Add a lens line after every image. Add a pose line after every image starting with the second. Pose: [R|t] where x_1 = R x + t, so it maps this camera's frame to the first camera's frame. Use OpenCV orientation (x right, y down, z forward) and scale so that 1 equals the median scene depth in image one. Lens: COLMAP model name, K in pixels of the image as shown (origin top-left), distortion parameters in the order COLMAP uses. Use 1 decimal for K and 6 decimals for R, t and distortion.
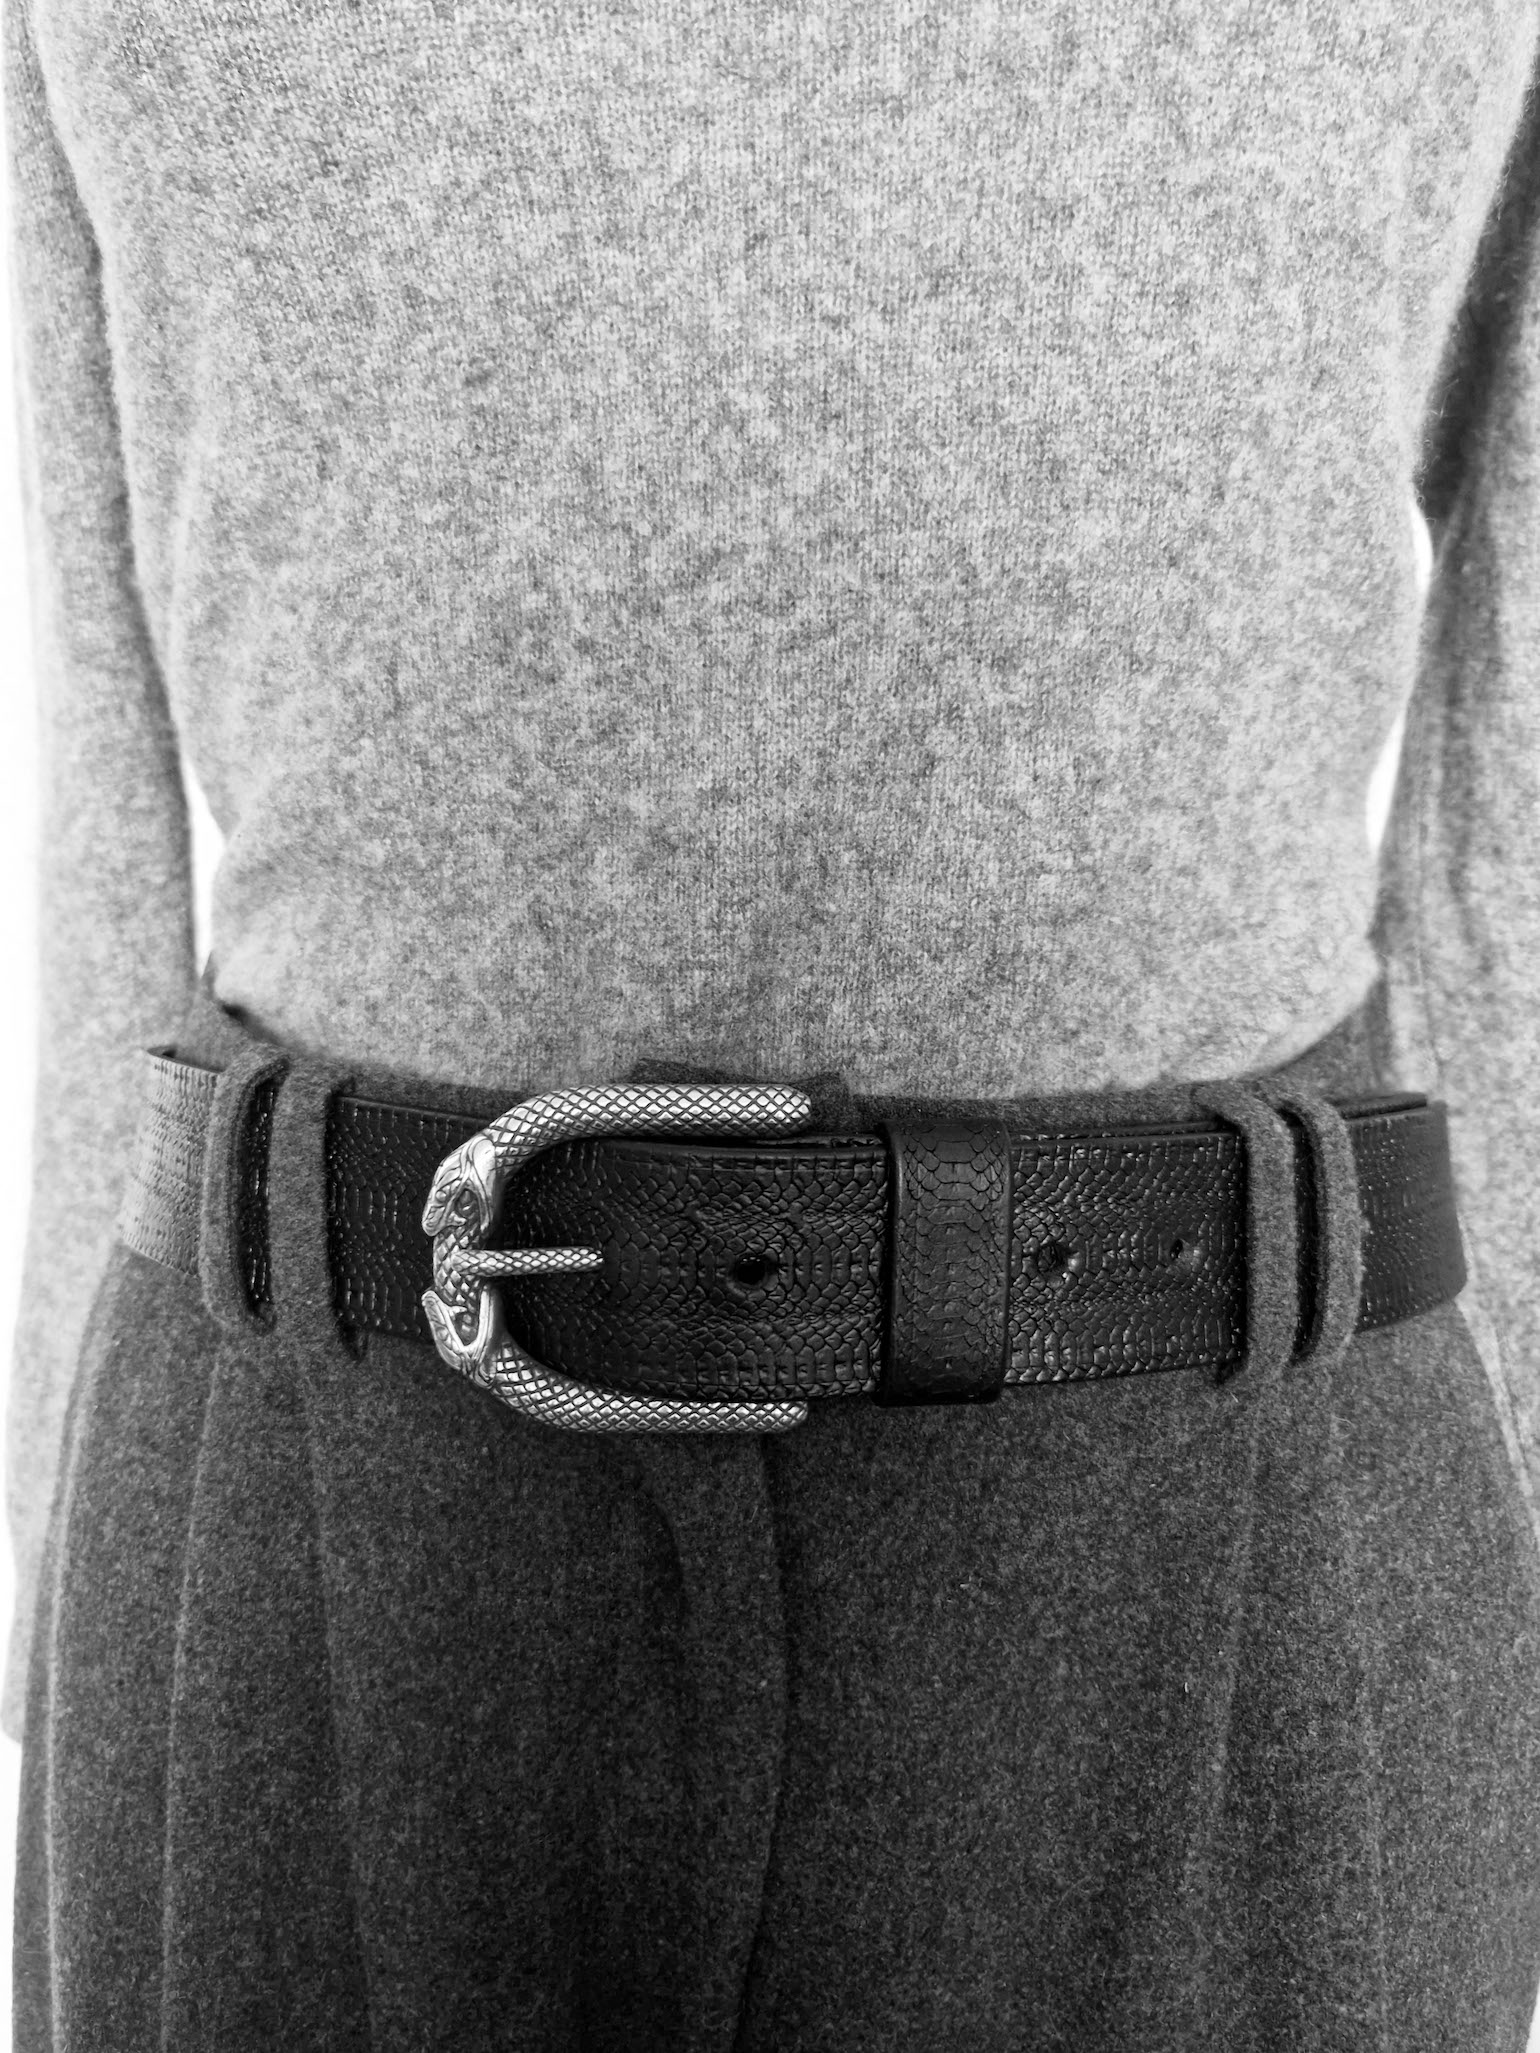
lens RADIAL K [[1379.1, 0, 770.0], [0, 1379.1, 1026.5], [0, 0, 1]] dist [0.082257, -0.119746]
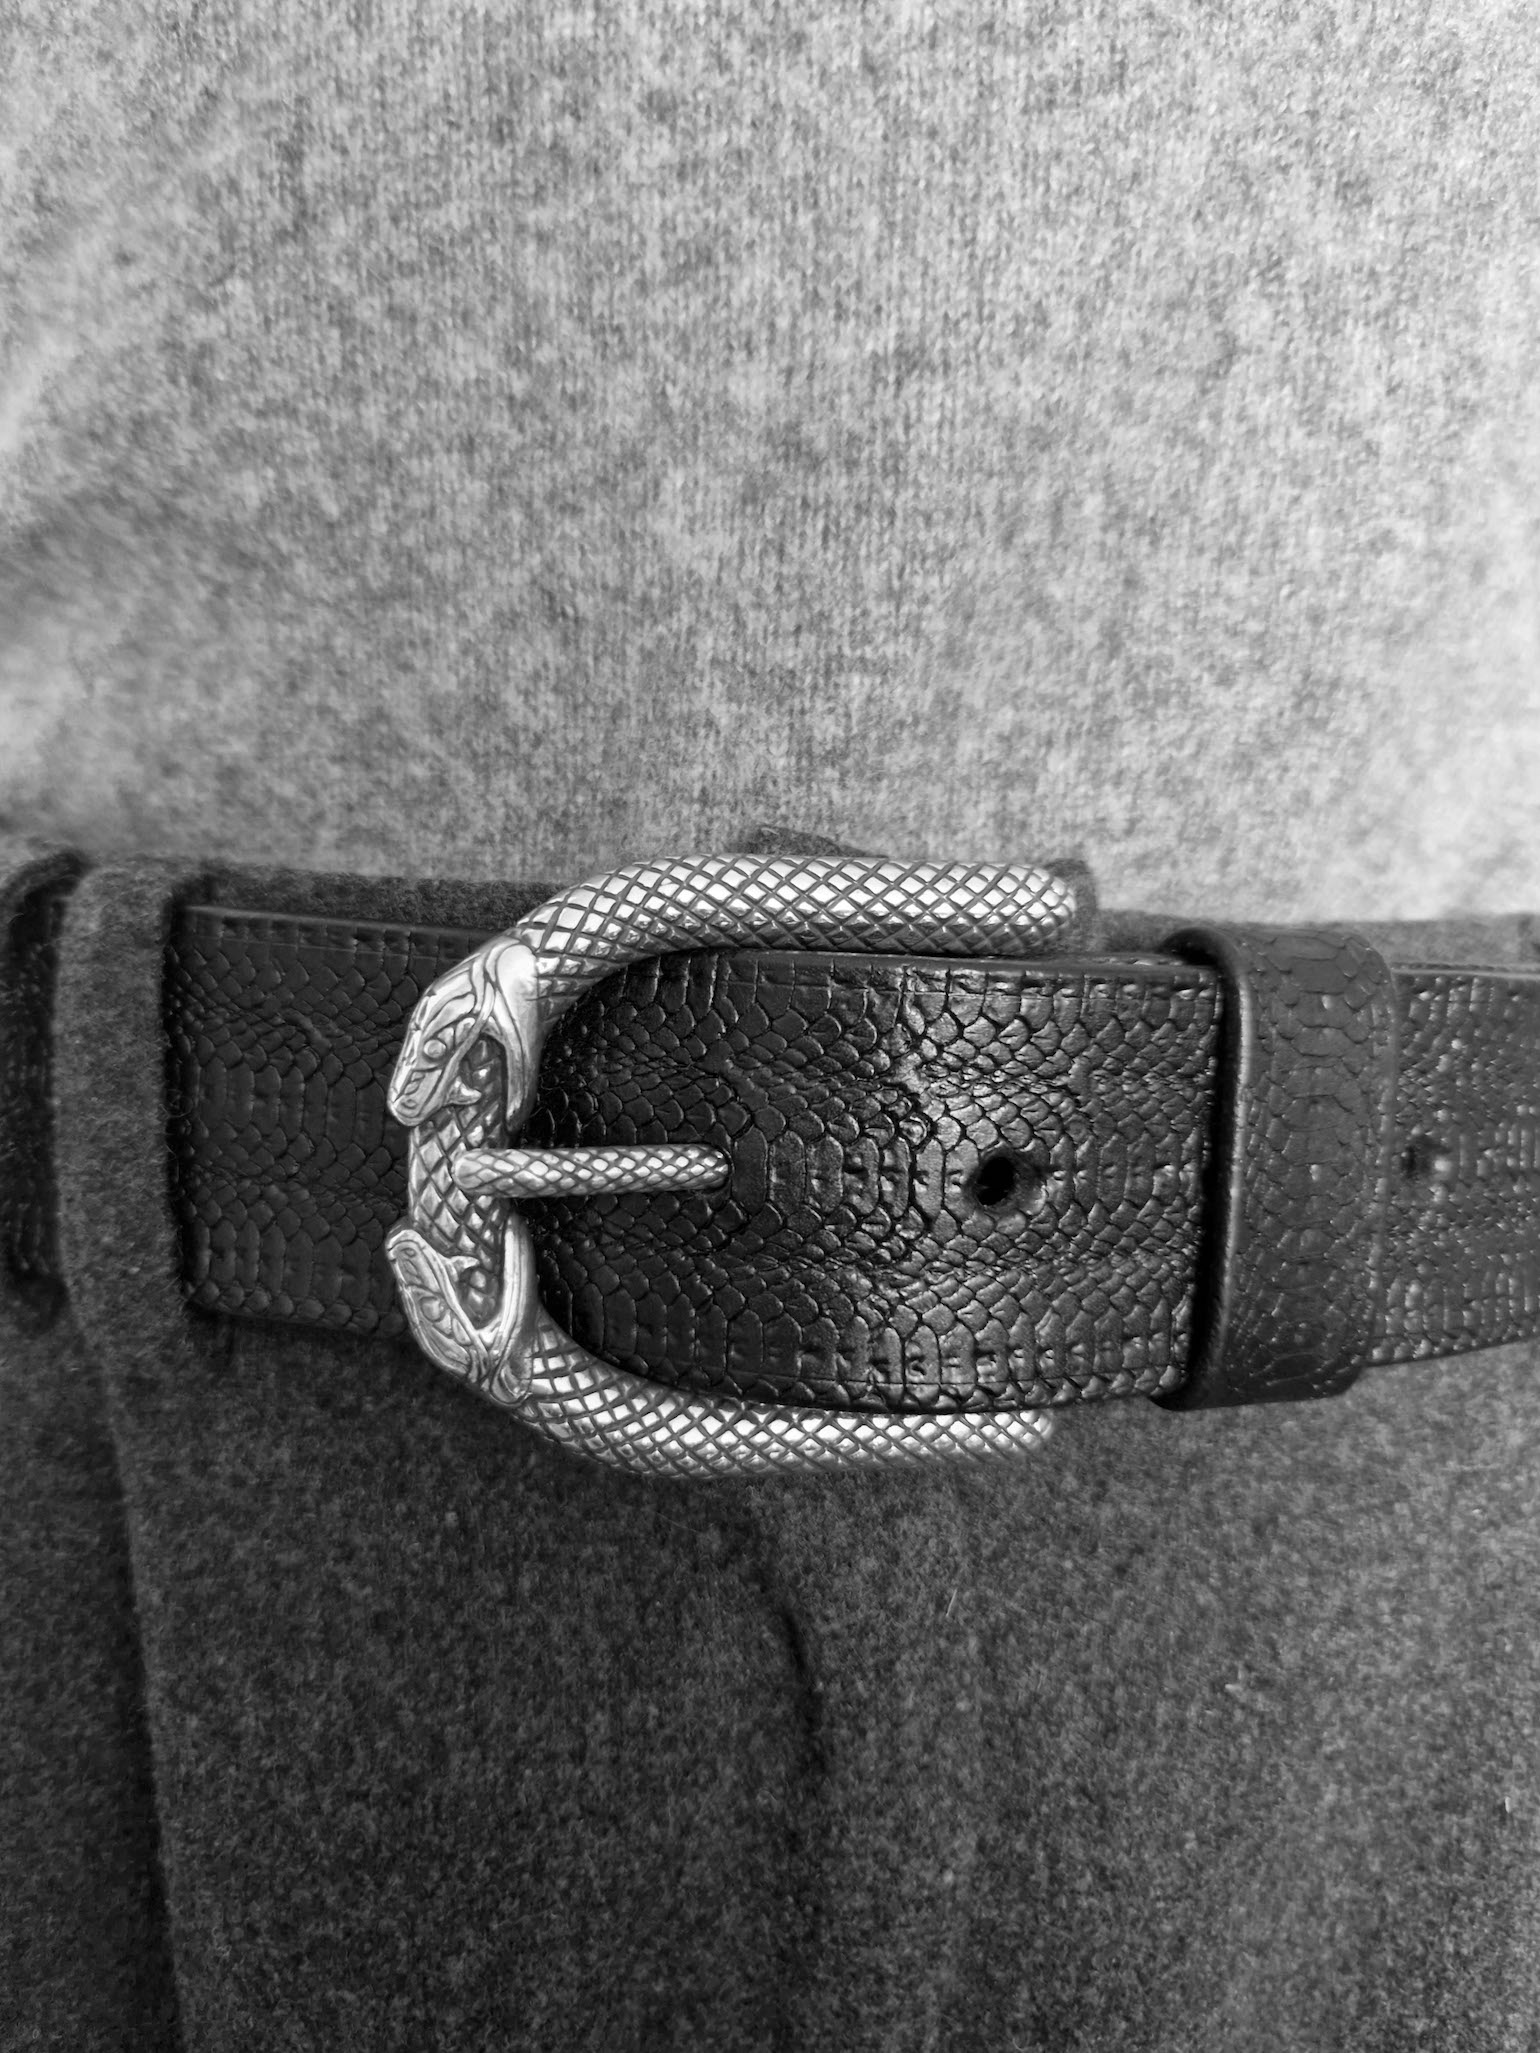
lens RADIAL K [[1486.7, 0, 770.0], [0, 1486.7, 1026.5], [0, 0, 1]] dist [0.006492, -0.021401]
pose [[0.984200, 0.002303, 0.177047, -0.191922], [-0.002454, 0.999997, 0.000637, 0.102609], [-0.177045, -0.001062, 0.984202, 0.379402]]
